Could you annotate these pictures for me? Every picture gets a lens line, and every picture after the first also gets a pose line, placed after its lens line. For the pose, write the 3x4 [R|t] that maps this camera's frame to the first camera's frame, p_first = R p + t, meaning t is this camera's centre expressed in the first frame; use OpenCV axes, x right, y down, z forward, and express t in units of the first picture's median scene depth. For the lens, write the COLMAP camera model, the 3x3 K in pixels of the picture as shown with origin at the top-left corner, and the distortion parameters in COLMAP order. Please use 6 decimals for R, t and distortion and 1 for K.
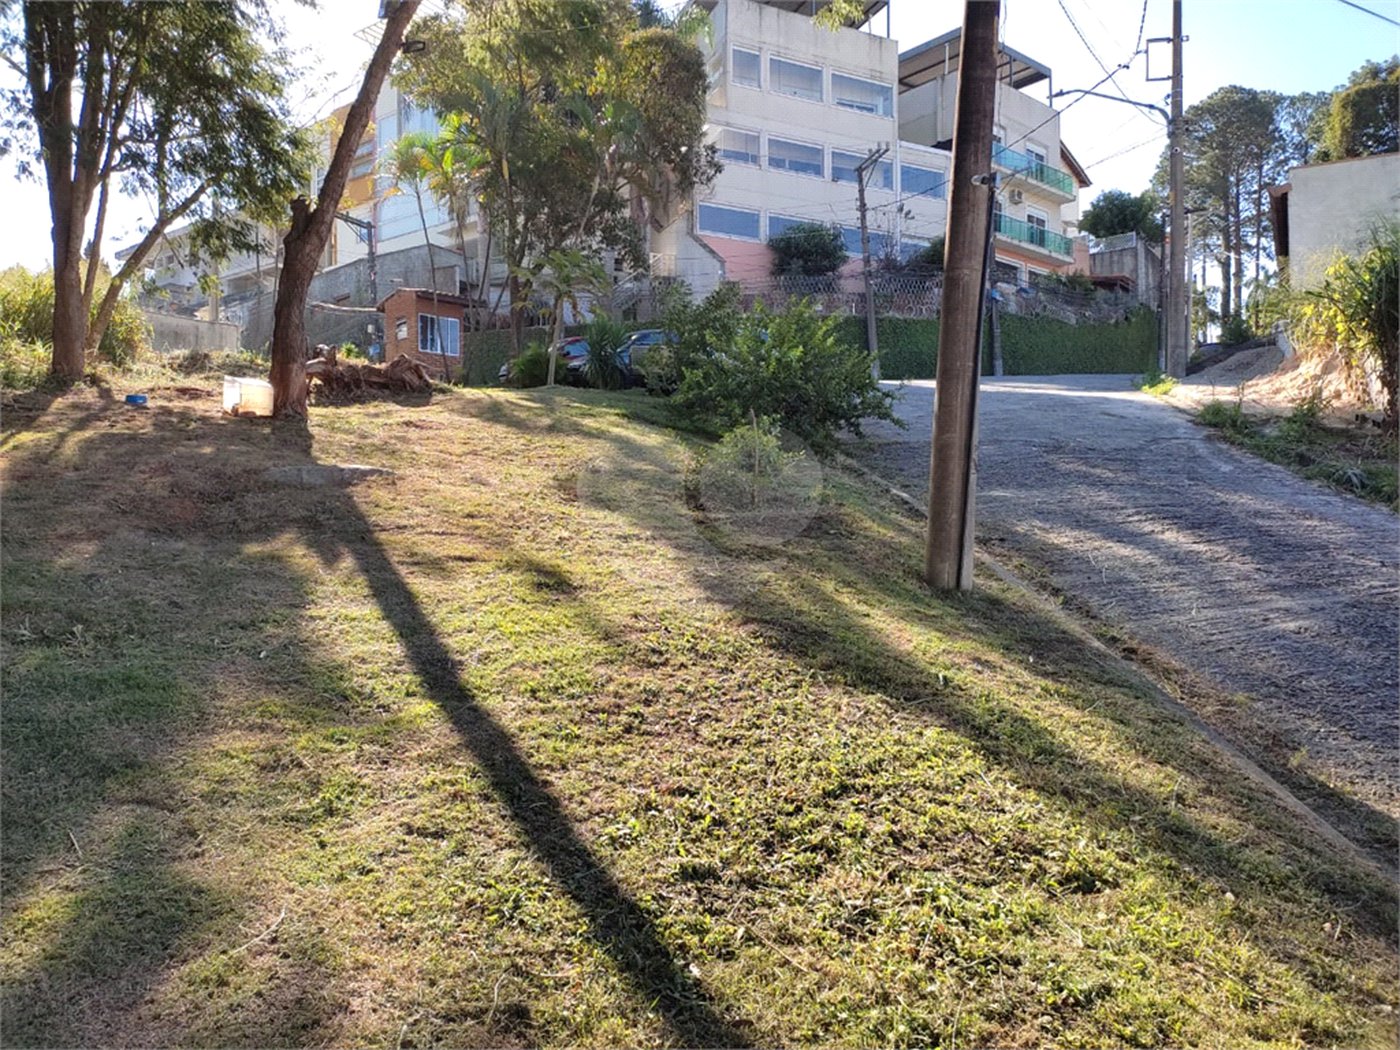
lens RADIAL K [[1002.4, 0, 700.0], [0, 1002.4, 525.0], [0, 0, 1]] dist [0.059756, -0.005827]
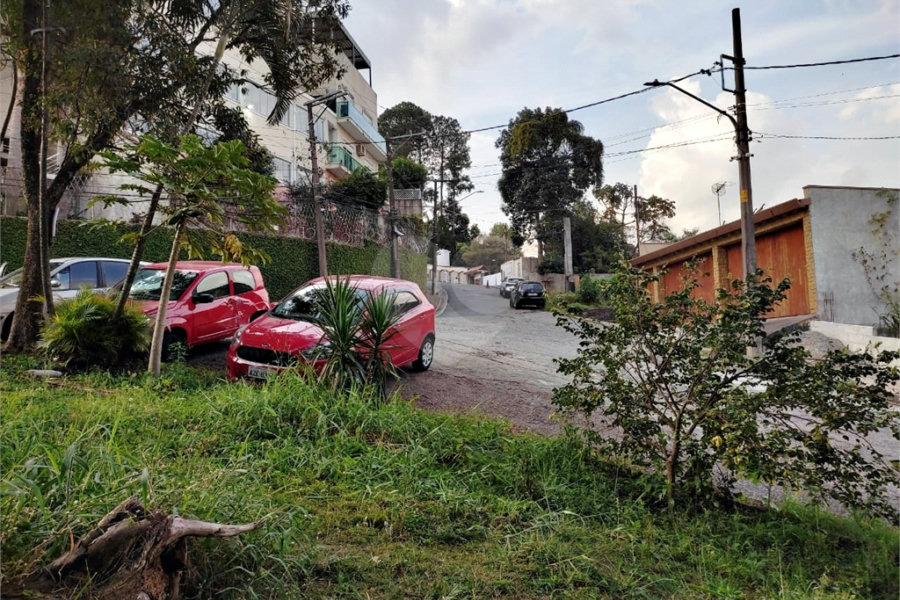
lens RADIAL K [[661.8, 0, 450.0], [0, 661.8, 300.0], [0, 0, 1]] dist [0.007183, 0.003108]
pose [[0.783771, 0.035178, 0.620053, -0.104574], [0.012858, 0.997261, -0.072832, -0.067451], [-0.620917, 0.065056, 0.781172, 0.275664]]
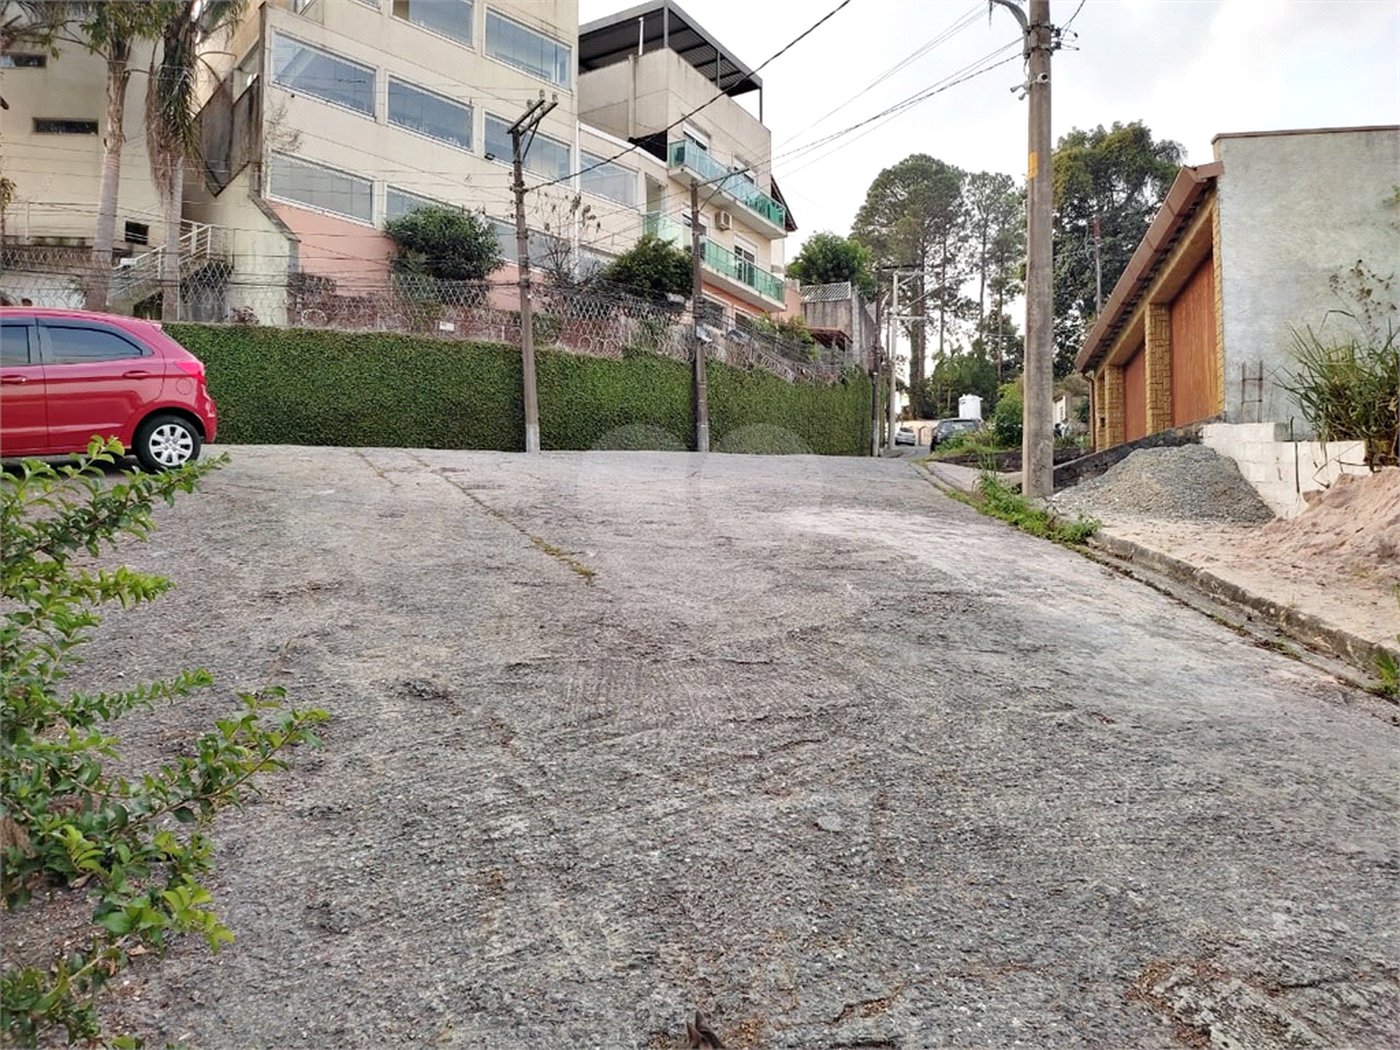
lens RADIAL K [[1023.6, 0, 705.8], [0, 1023.6, 526.7], [0, 0, 1]] dist [0.059098, -0.050291]
pose [[0.952572, 0.029487, 0.302882, 0.057304], [-0.016745, 0.998865, -0.044581, -0.042755], [-0.303852, 0.037395, 0.951985, 0.229991]]
